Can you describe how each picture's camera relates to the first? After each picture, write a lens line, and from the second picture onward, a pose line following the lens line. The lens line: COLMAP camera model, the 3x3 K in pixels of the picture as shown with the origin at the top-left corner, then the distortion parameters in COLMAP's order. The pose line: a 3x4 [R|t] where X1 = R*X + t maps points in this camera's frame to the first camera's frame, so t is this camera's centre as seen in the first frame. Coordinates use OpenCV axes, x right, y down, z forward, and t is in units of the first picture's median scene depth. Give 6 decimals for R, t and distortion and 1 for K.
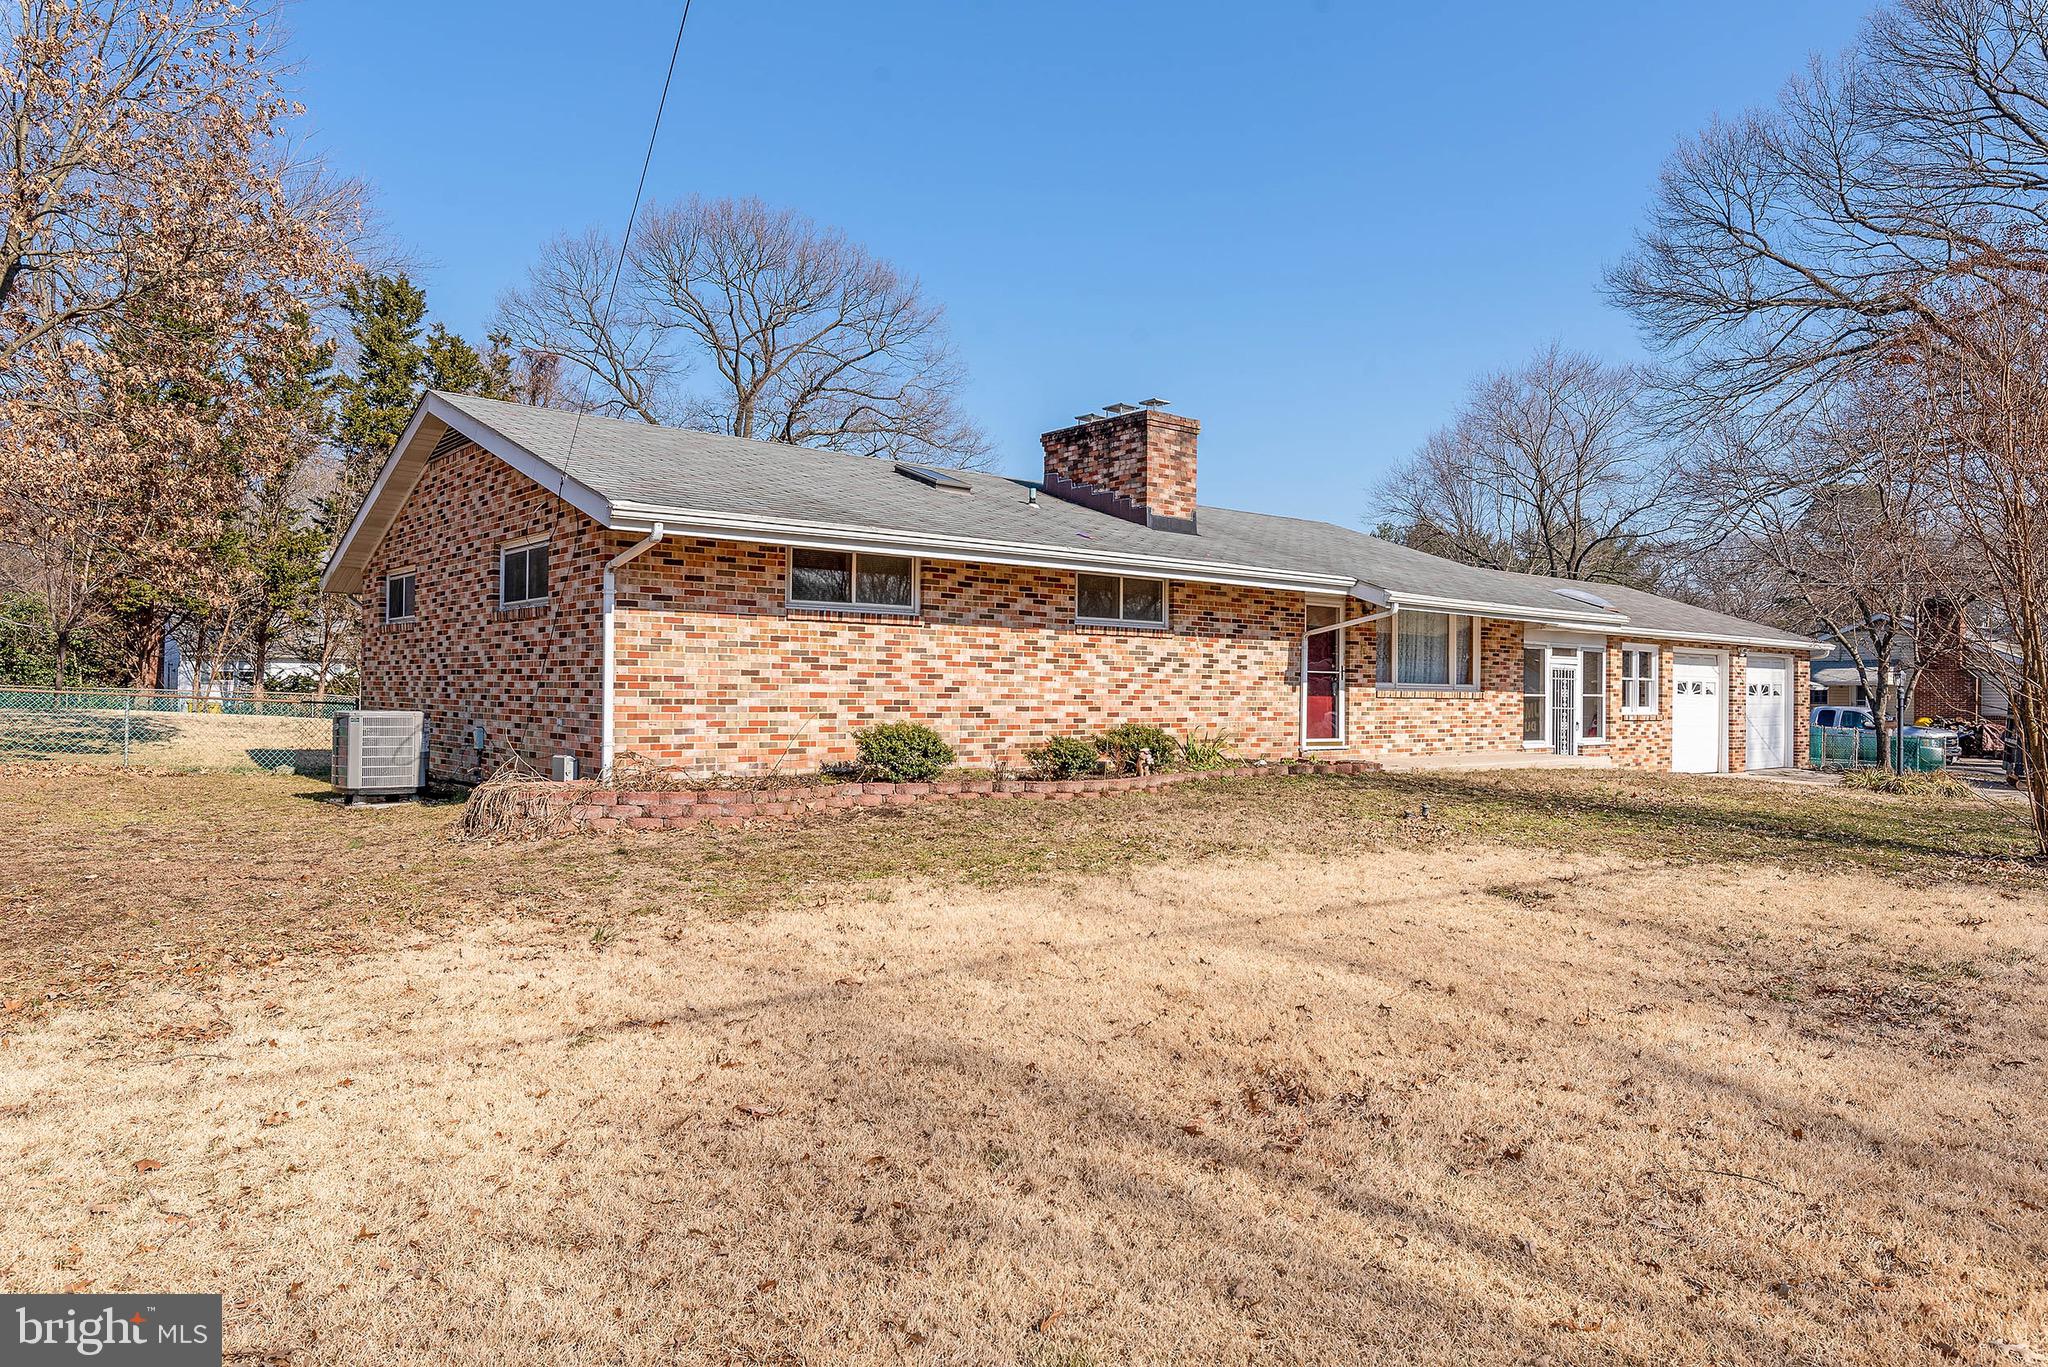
lens RADIAL K [[1377.1, 0, 1025.7], [0, 1377.1, 695.4], [0, 0, 1]] dist [-0.006818, -0.001125]
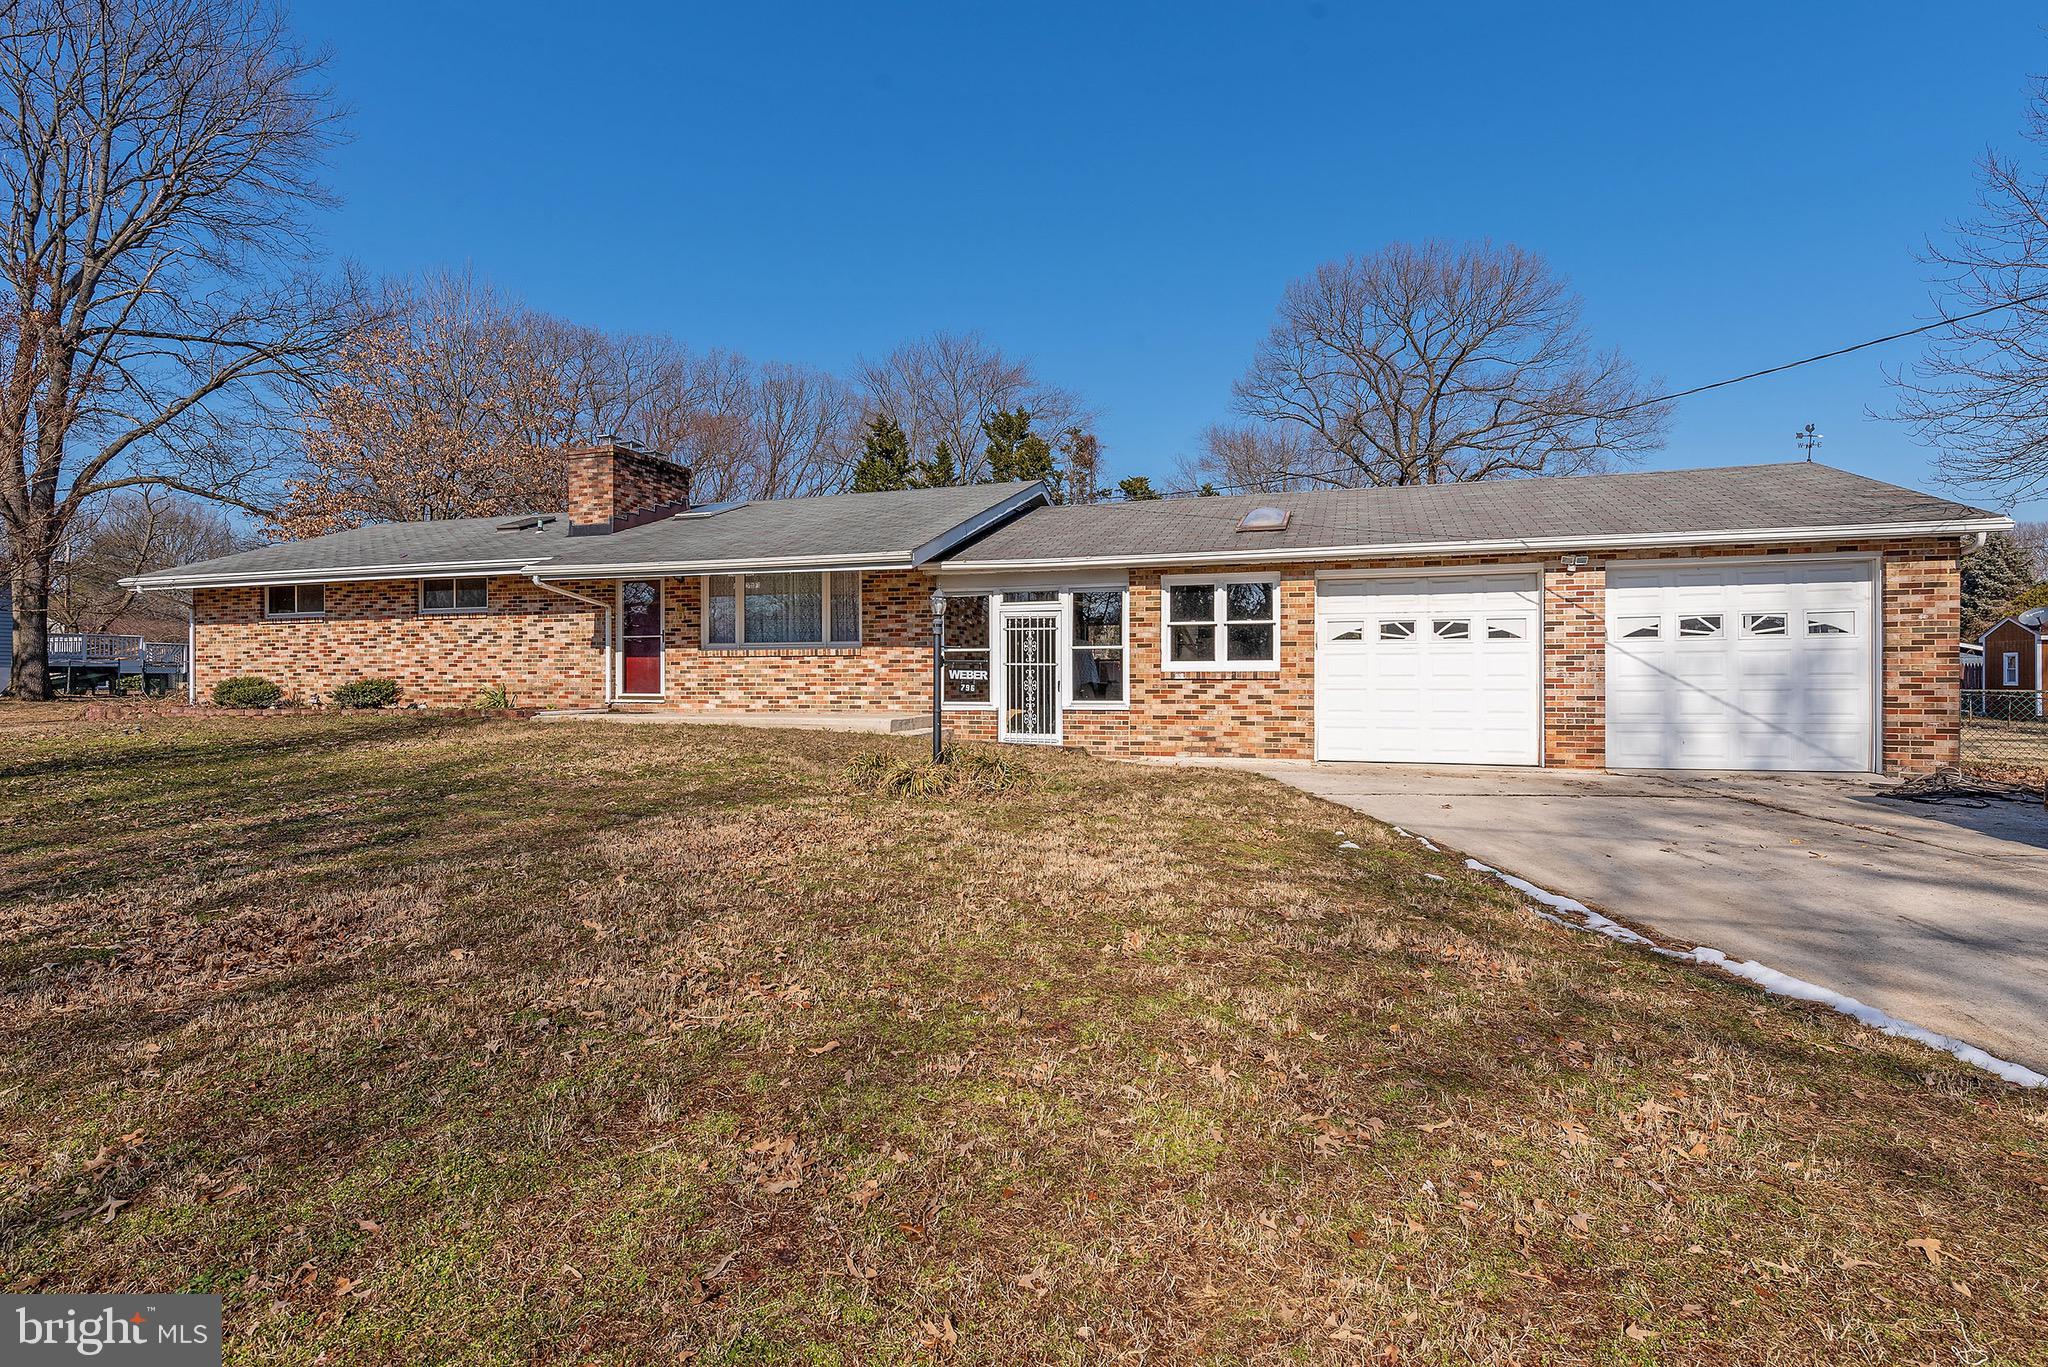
lens RADIAL K [[976.0, 0, 1025.1], [0, 976.0, 677.6], [0, 0, 1]] dist [0.003643, 0.000350]
pose [[0.519555, -0.003857, -0.854428, 1.071552], [0.010952, 0.999938, 0.002145, 0.019454], [0.854367, -0.010472, 0.519565, 0.829574]]
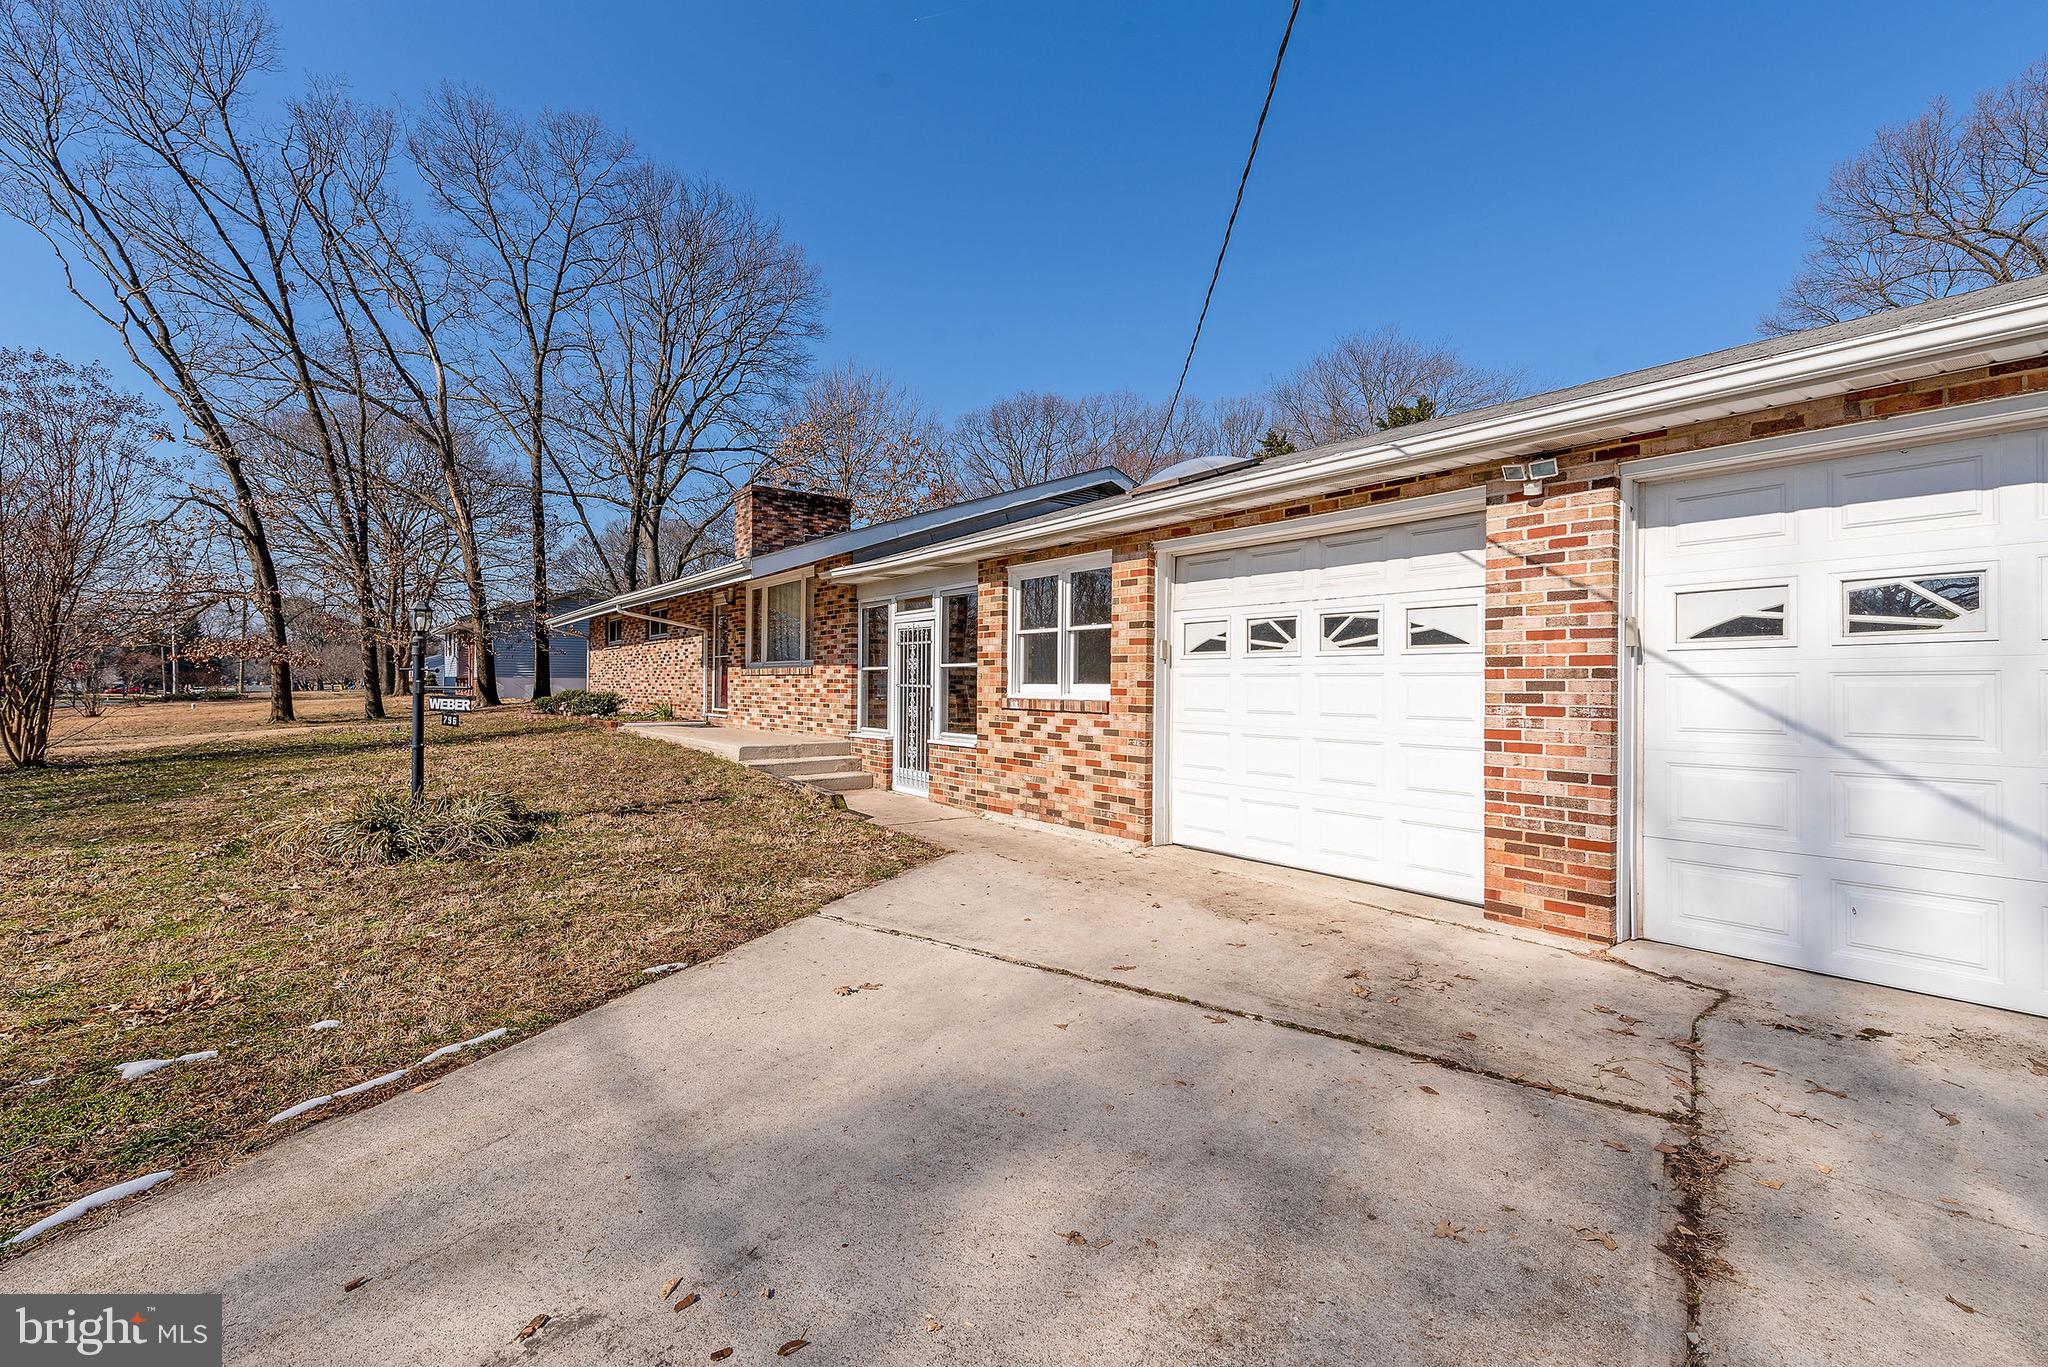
lens RADIAL K [[867.4, 0, 1019.8], [0, 867.4, 681.8], [0, 0, 1]] dist [-0.000920, -0.000046]
pose [[-0.052667, -0.009834, -0.998564, 0.984177], [-0.002491, 0.999950, -0.009716, 0.013797], [0.998609, 0.001976, -0.052688, 1.291153]]
